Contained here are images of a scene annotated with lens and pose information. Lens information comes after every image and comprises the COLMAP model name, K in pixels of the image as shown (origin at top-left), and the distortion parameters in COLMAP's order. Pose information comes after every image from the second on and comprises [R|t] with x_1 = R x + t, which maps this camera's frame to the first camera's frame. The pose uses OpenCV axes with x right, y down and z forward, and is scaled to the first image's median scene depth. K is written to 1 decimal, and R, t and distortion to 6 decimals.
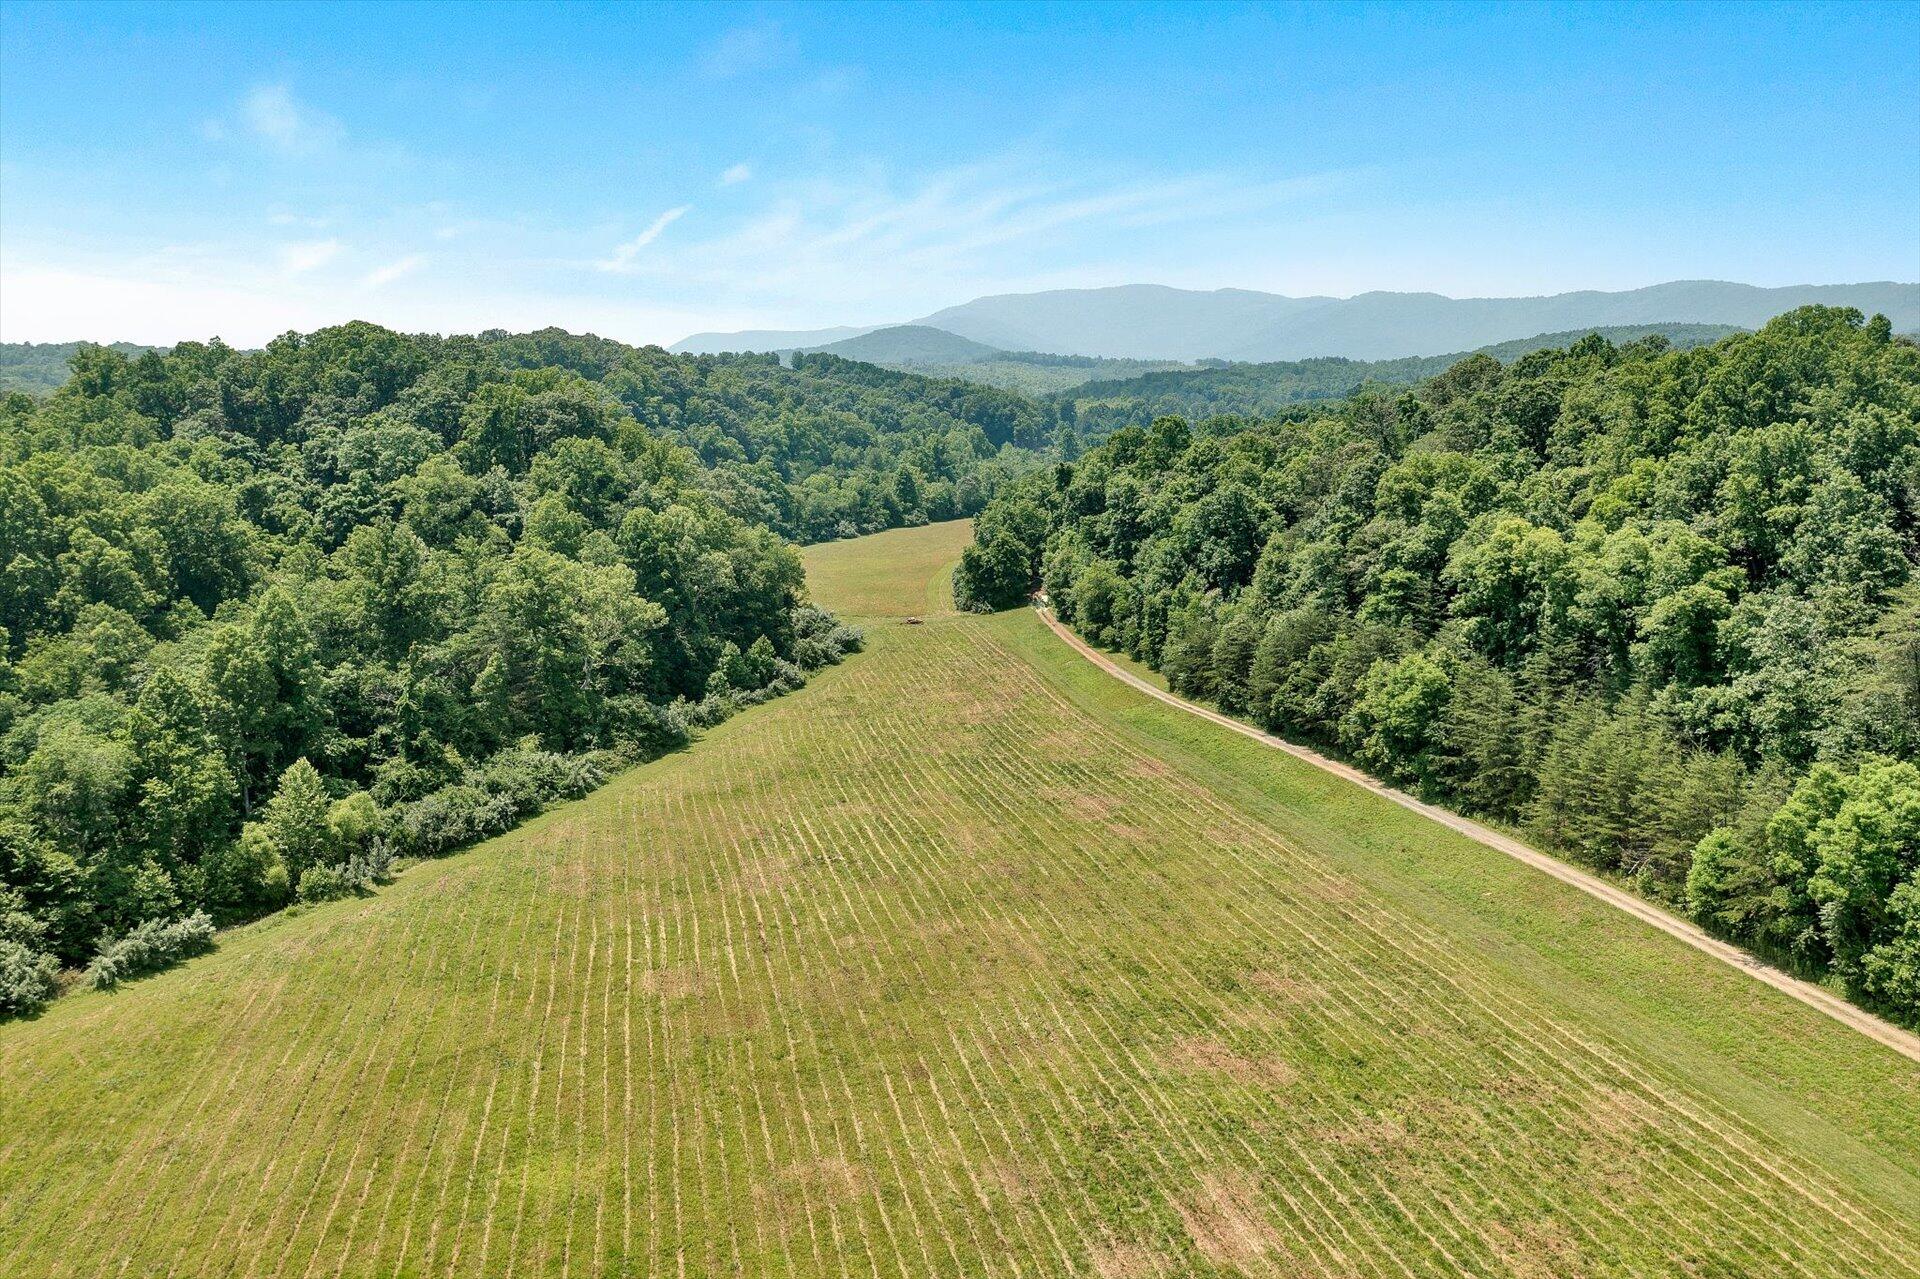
lens RADIAL K [[1504.3, 0, 957.4], [0, 1504.3, 645.1], [0, 0, 1]] dist [-0.016648, 0.007750]
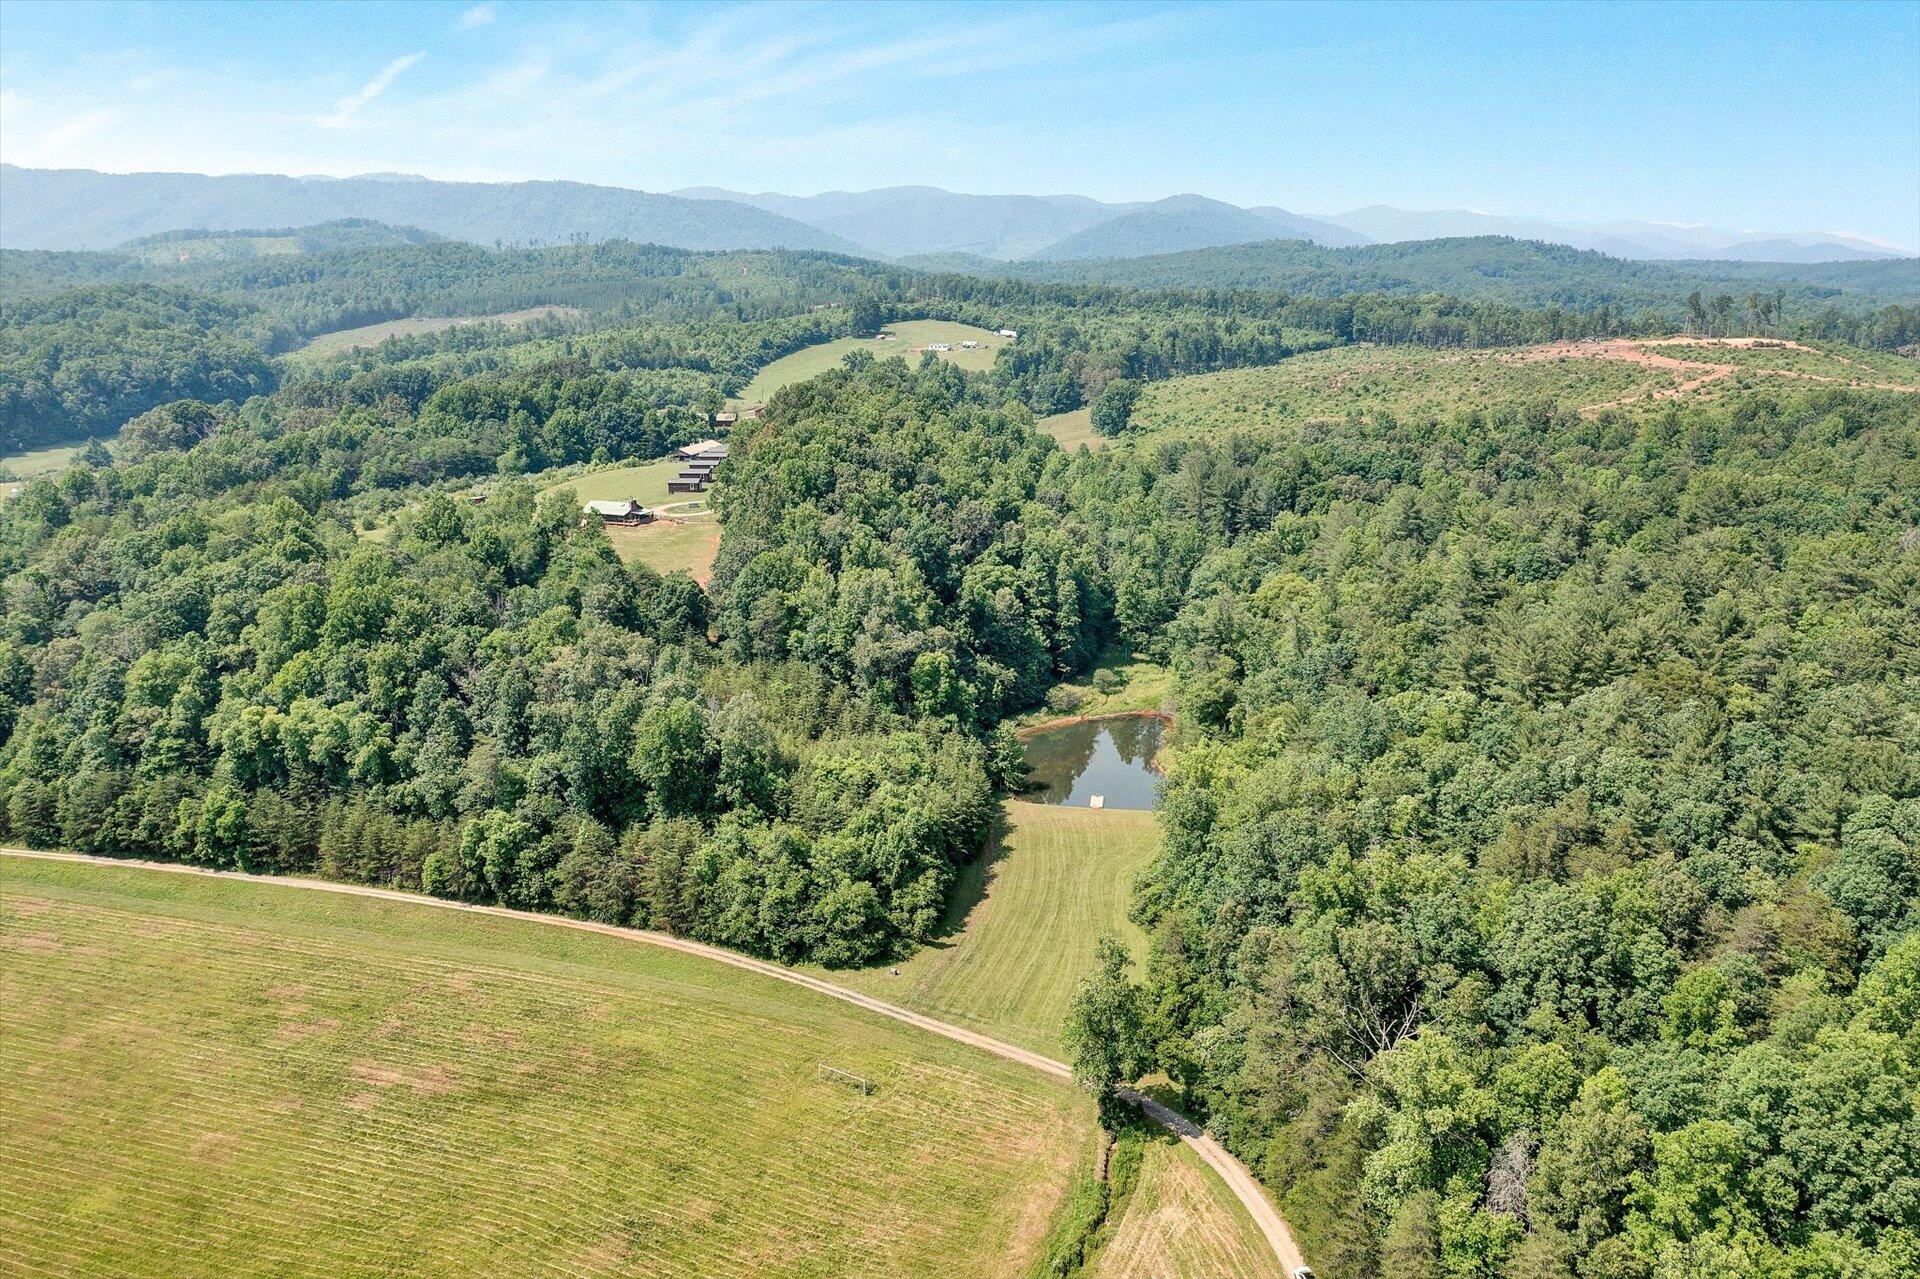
lens RADIAL K [[1504.3, 0, 961.5], [0, 1504.3, 641.6], [0, 0, 1]] dist [-0.016648, 0.007750]
pose [[0.491579, -0.205391, 0.846265, -0.662377], [0.131139, 0.978166, 0.161228, -0.312124], [-0.860902, 0.031723, 0.507780, -0.601280]]
